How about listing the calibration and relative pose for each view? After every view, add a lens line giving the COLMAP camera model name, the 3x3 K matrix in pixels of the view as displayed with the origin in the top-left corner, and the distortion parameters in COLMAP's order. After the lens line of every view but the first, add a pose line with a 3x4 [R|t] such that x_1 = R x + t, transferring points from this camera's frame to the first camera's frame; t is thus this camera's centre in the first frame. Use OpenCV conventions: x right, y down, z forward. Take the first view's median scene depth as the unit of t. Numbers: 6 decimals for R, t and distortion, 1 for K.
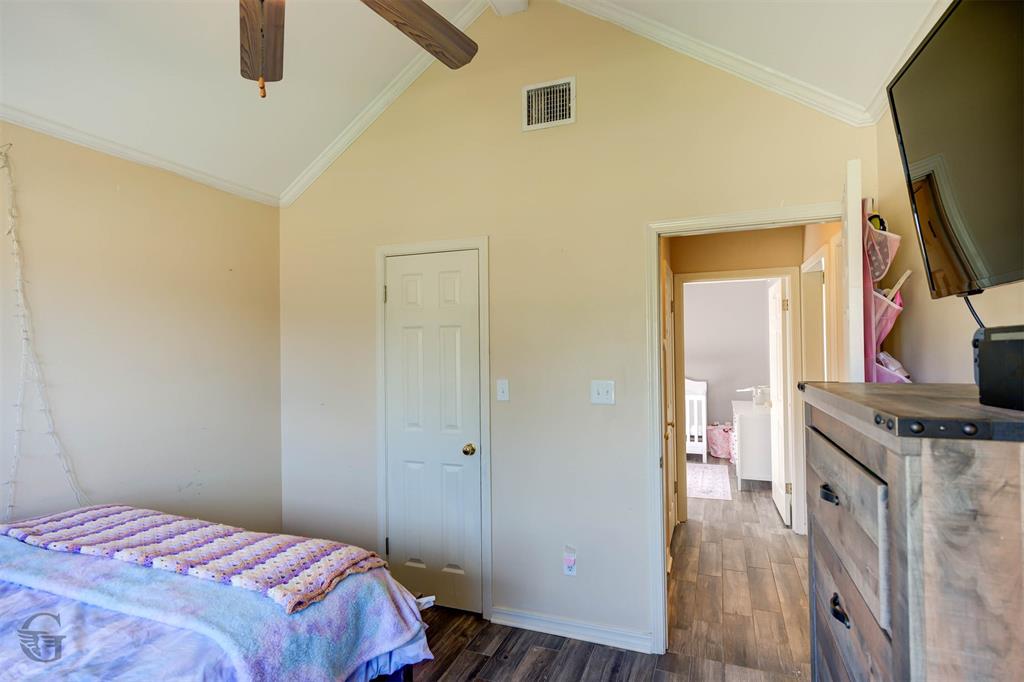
lens RADIAL K [[512.1, 0, 512.0], [0, 512.1, 341.0], [0, 0, 1]] dist [0.001593, 0.000497]
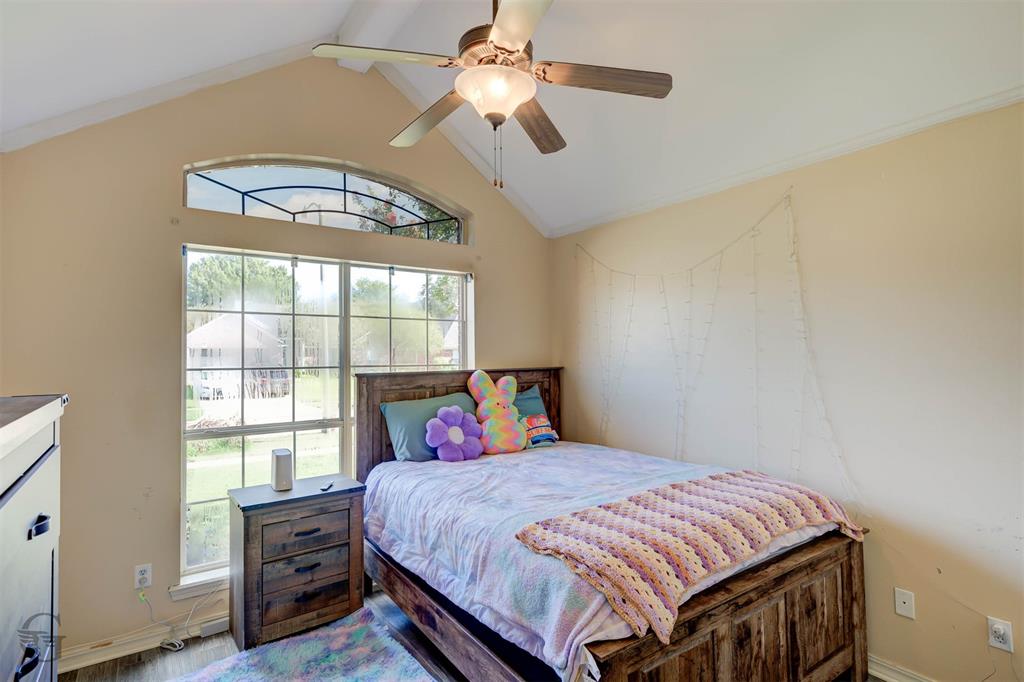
lens RADIAL K [[512.1, 0, 512.0], [0, 512.1, 341.0], [0, 0, 1]] dist [0.001593, 0.000497]
pose [[-0.541714, 0.004228, -0.840552, 0.720235], [0.028464, 0.999506, -0.013317, -0.000763], [0.840081, -0.031140, -0.541567, 1.659138]]
